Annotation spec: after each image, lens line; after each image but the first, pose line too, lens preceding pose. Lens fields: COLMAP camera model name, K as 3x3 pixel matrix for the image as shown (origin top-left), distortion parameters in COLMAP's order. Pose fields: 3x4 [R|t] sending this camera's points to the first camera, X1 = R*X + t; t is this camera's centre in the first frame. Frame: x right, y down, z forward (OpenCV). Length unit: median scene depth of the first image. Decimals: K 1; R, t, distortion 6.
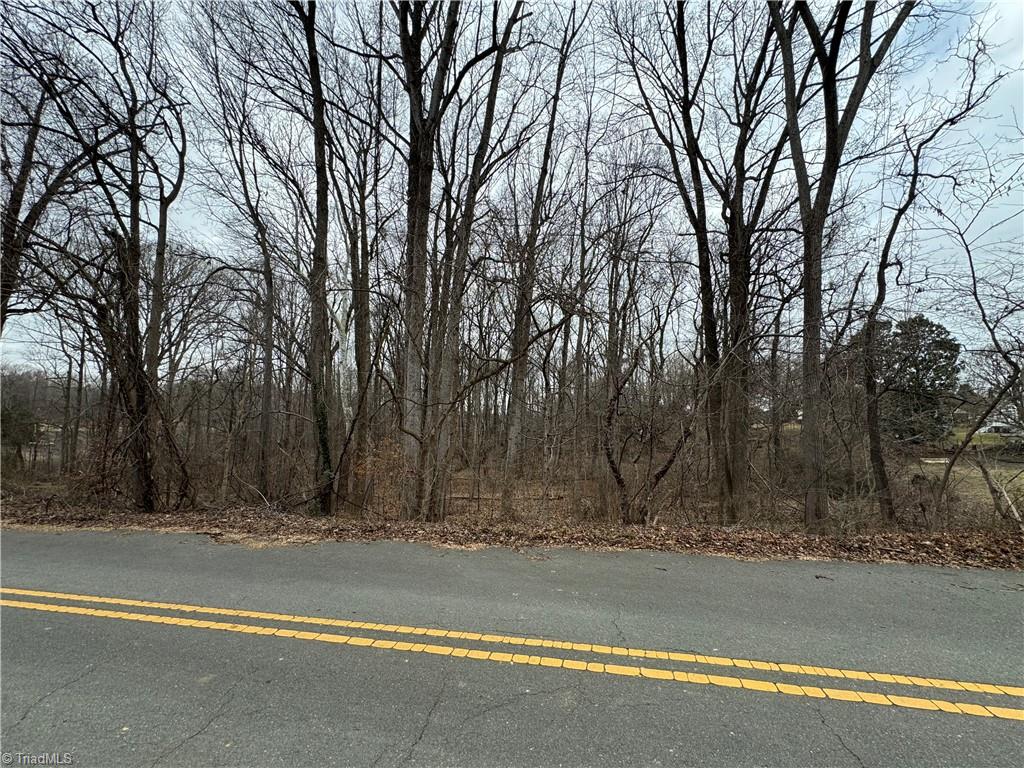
lens RADIAL K [[408.5, 0, 512.6], [0, 408.5, 380.3], [0, 0, 1]] dist [-0.000578, -0.000109]
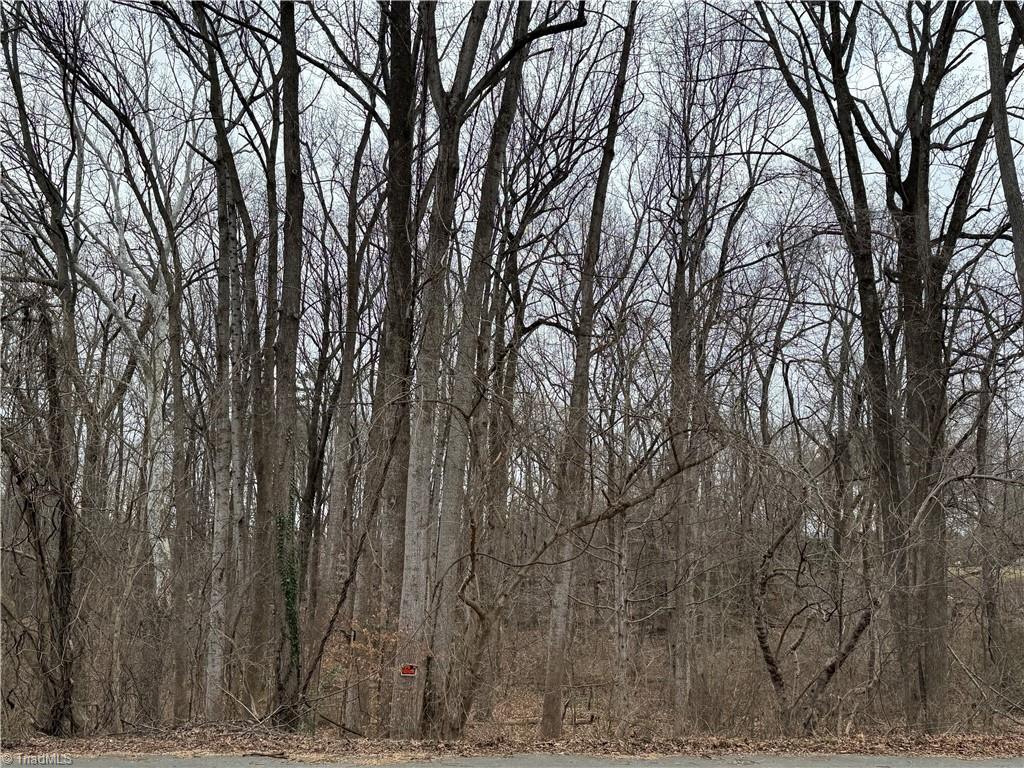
lens RADIAL K [[925.8, 0, 512.0], [0, 925.8, 384.0], [0, 0, 1]] dist [0.036465, -0.010840]
pose [[0.994048, 0.020847, 0.106926, -0.207666], [-0.012343, 0.996752, -0.079585, -0.065849], [-0.108238, 0.077792, 0.991077, -0.312934]]
